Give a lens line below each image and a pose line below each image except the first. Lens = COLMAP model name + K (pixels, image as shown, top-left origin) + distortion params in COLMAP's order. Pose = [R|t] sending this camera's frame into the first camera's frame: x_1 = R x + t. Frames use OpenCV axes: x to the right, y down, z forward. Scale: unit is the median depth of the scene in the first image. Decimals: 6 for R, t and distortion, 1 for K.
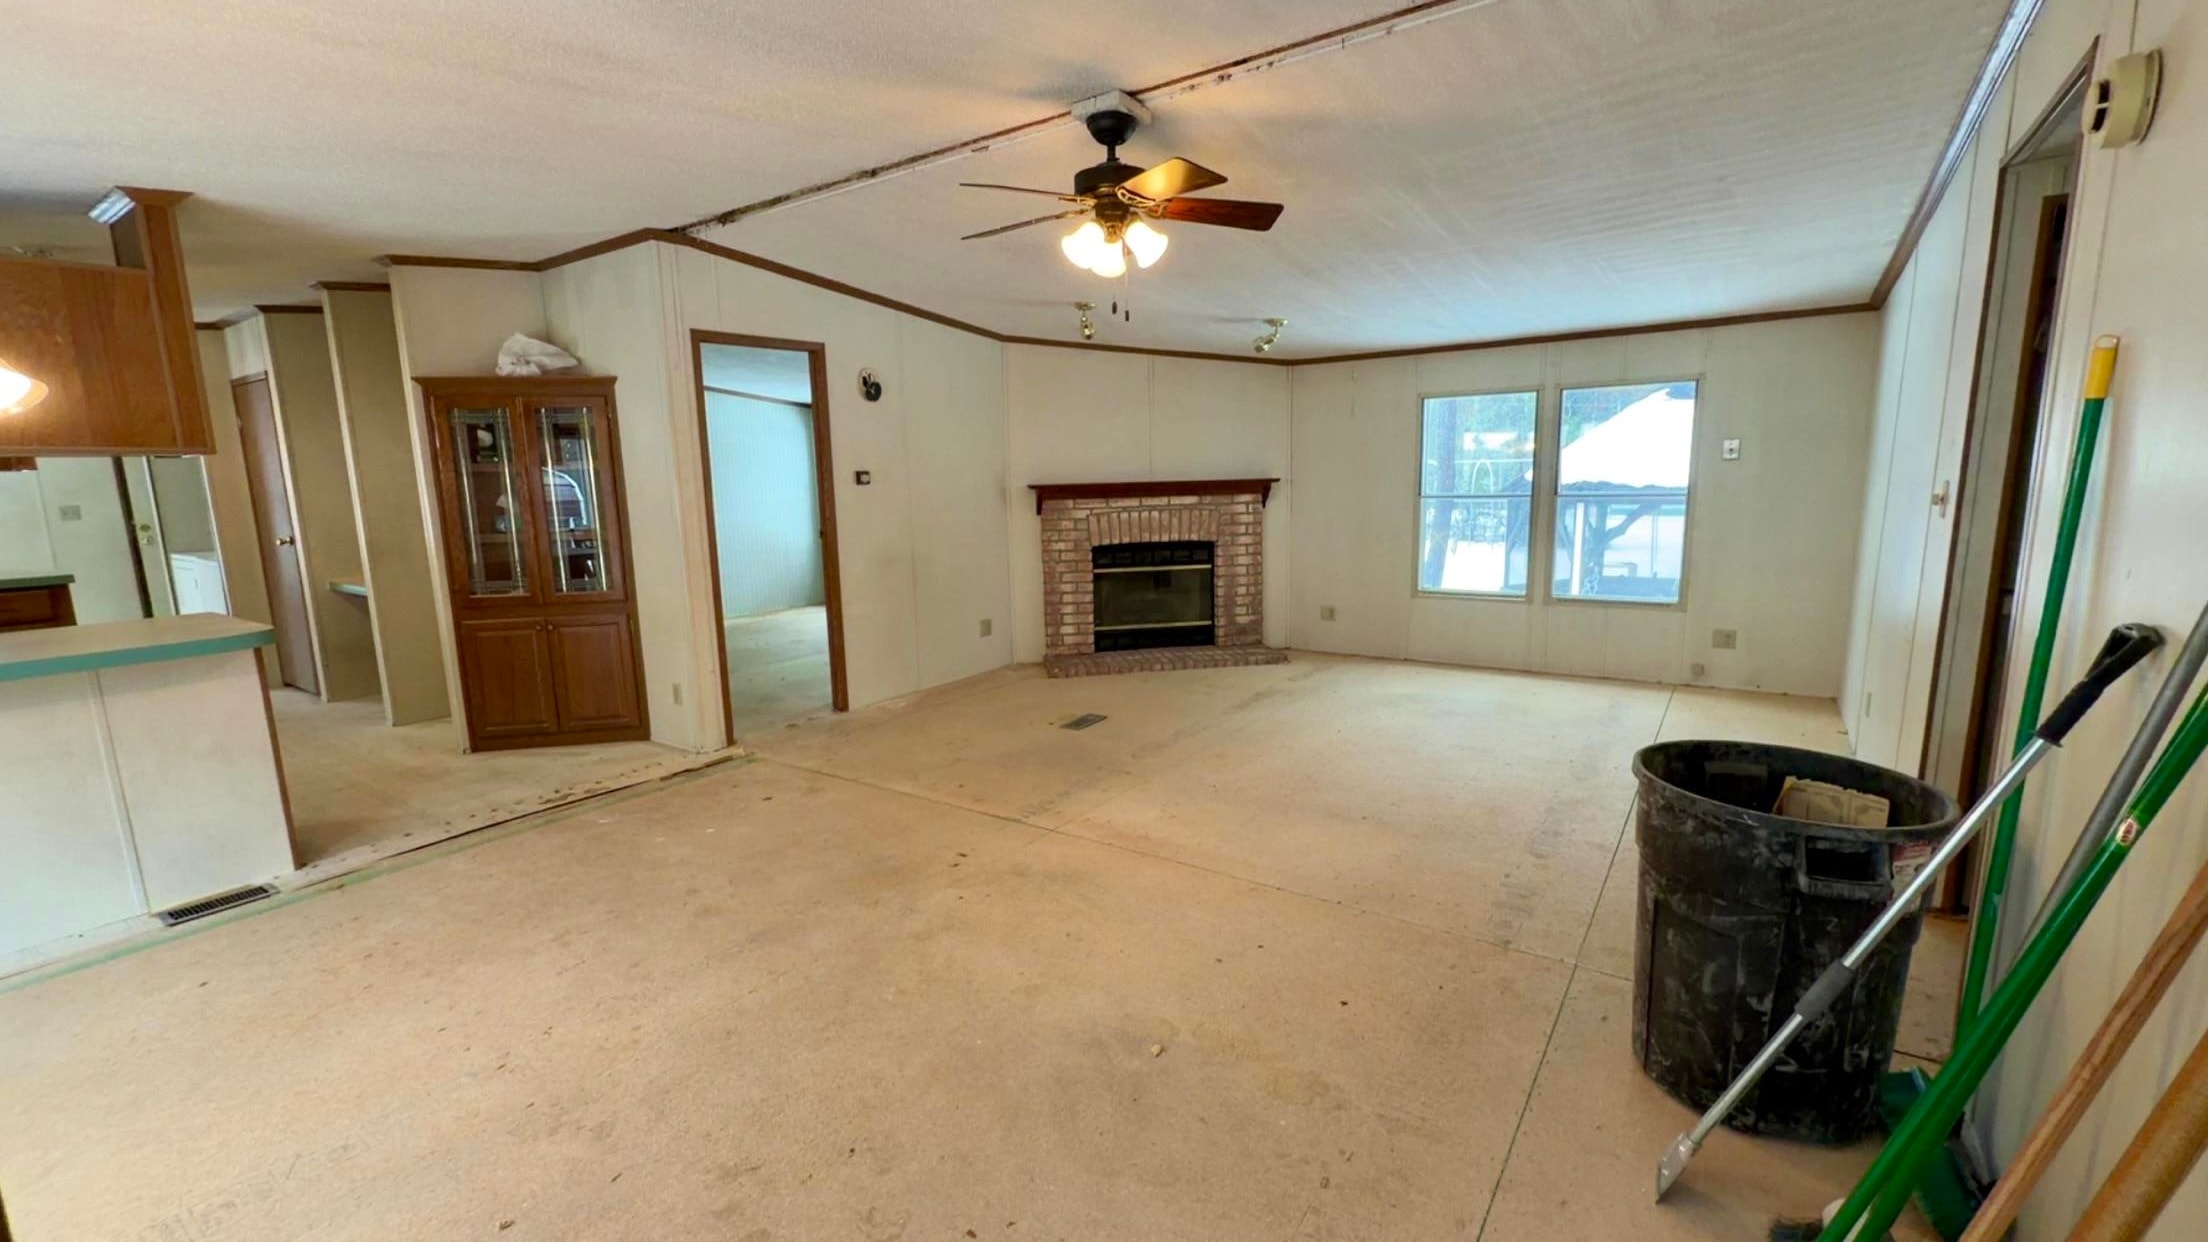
lens RADIAL K [[921.6, 0, 1105.7], [0, 921.6, 623.3], [0, 0, 1]] dist [0.000617, -0.000362]
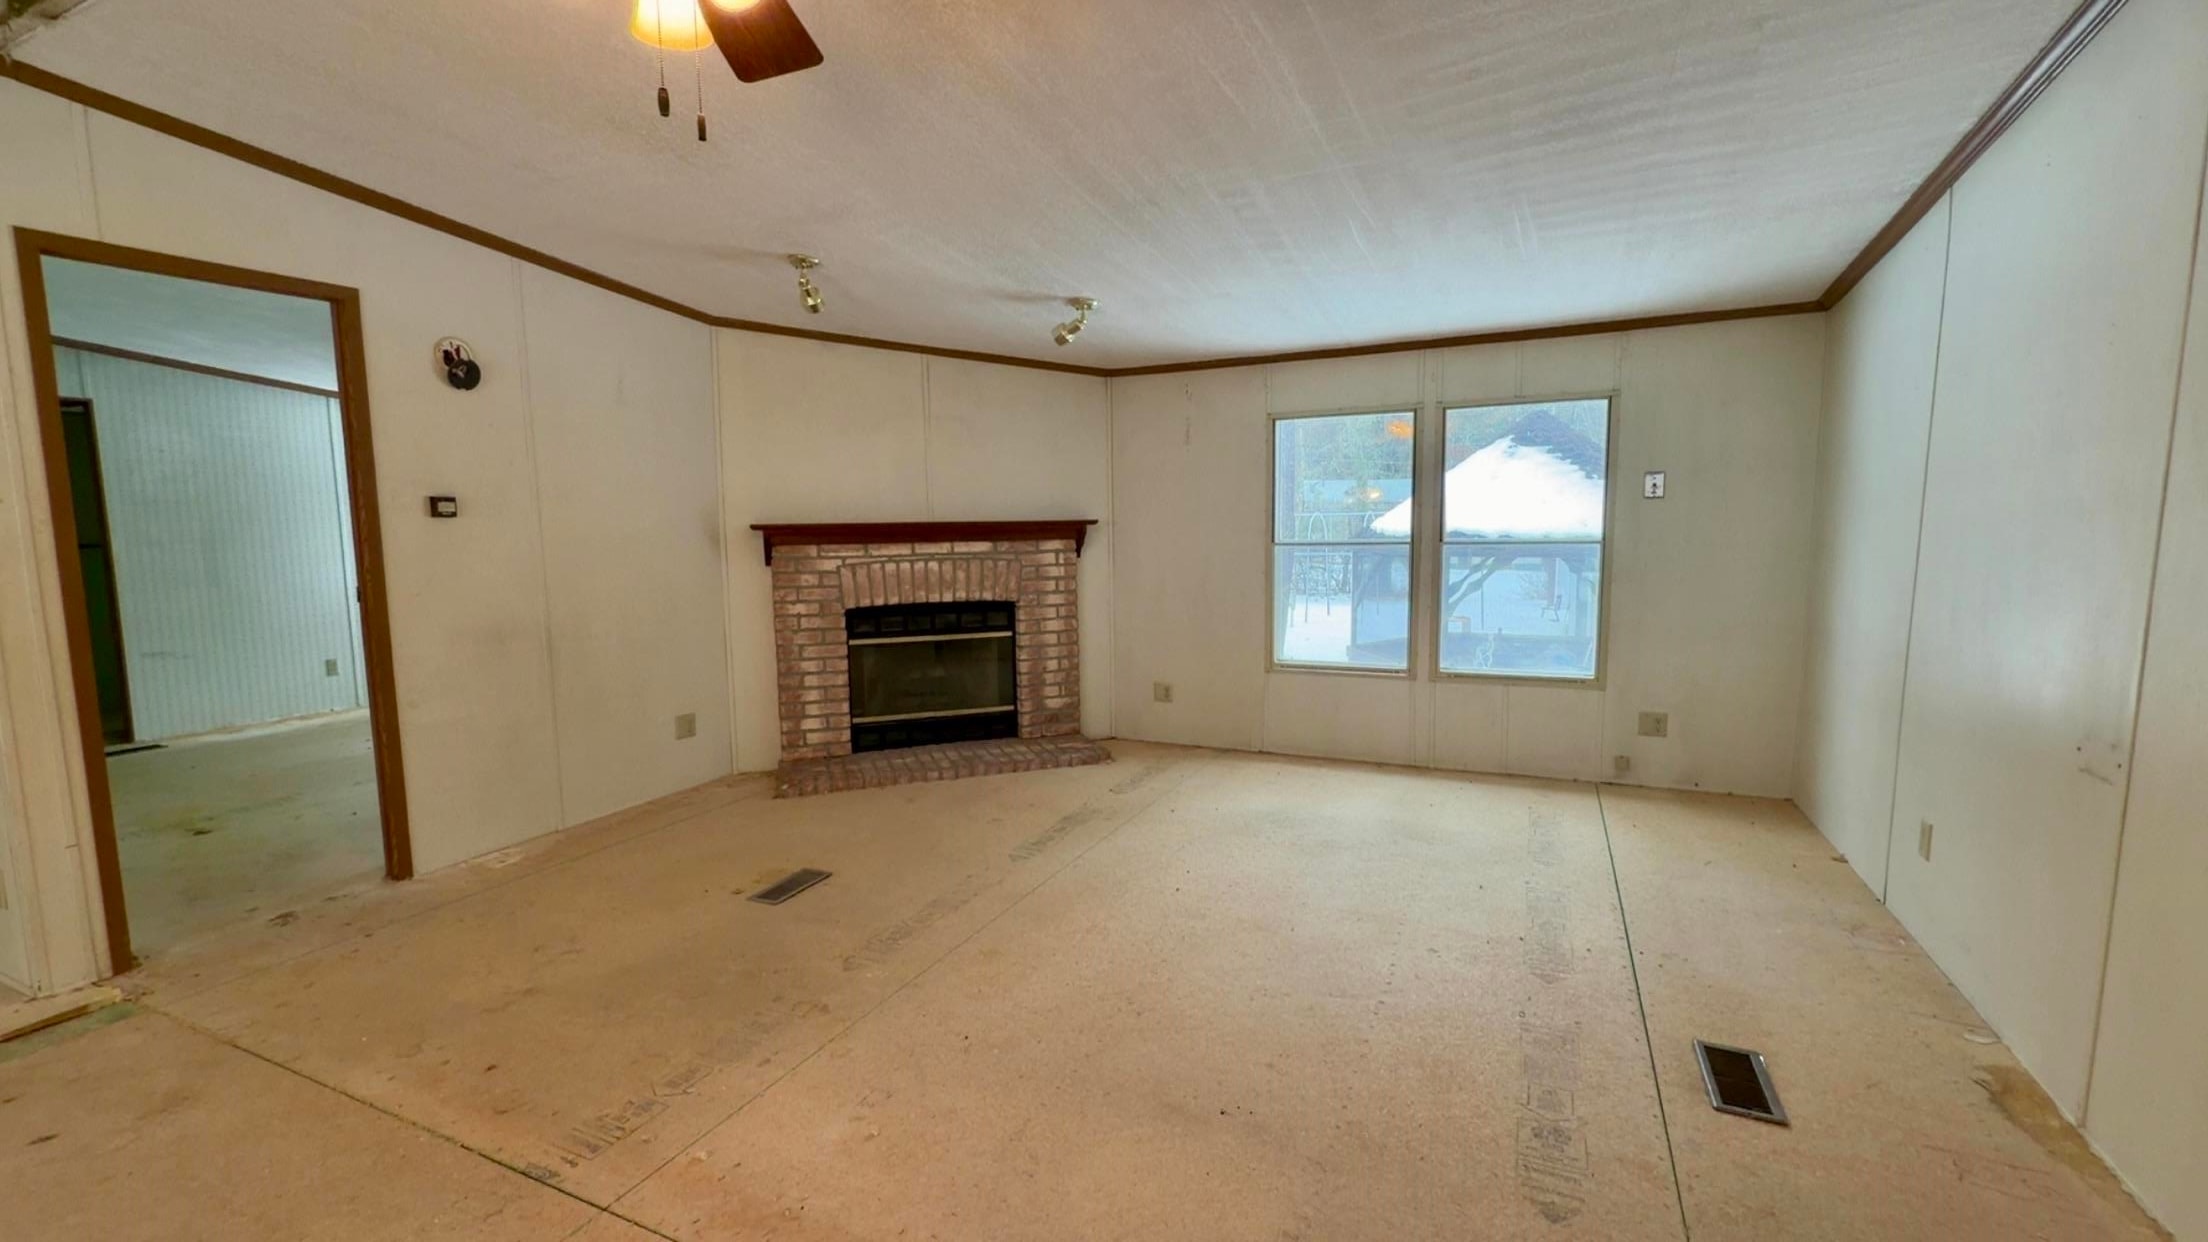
lens RADIAL K [[921.6, 0, 1103.5], [0, 921.6, 622.5], [0, 0, 1]] dist [0.000617, -0.000362]
pose [[0.986218, -0.007782, 0.165269, 0.073054], [0.017390, 0.998236, -0.056769, -0.030730], [-0.164536, 0.058861, 0.984613, 0.273140]]
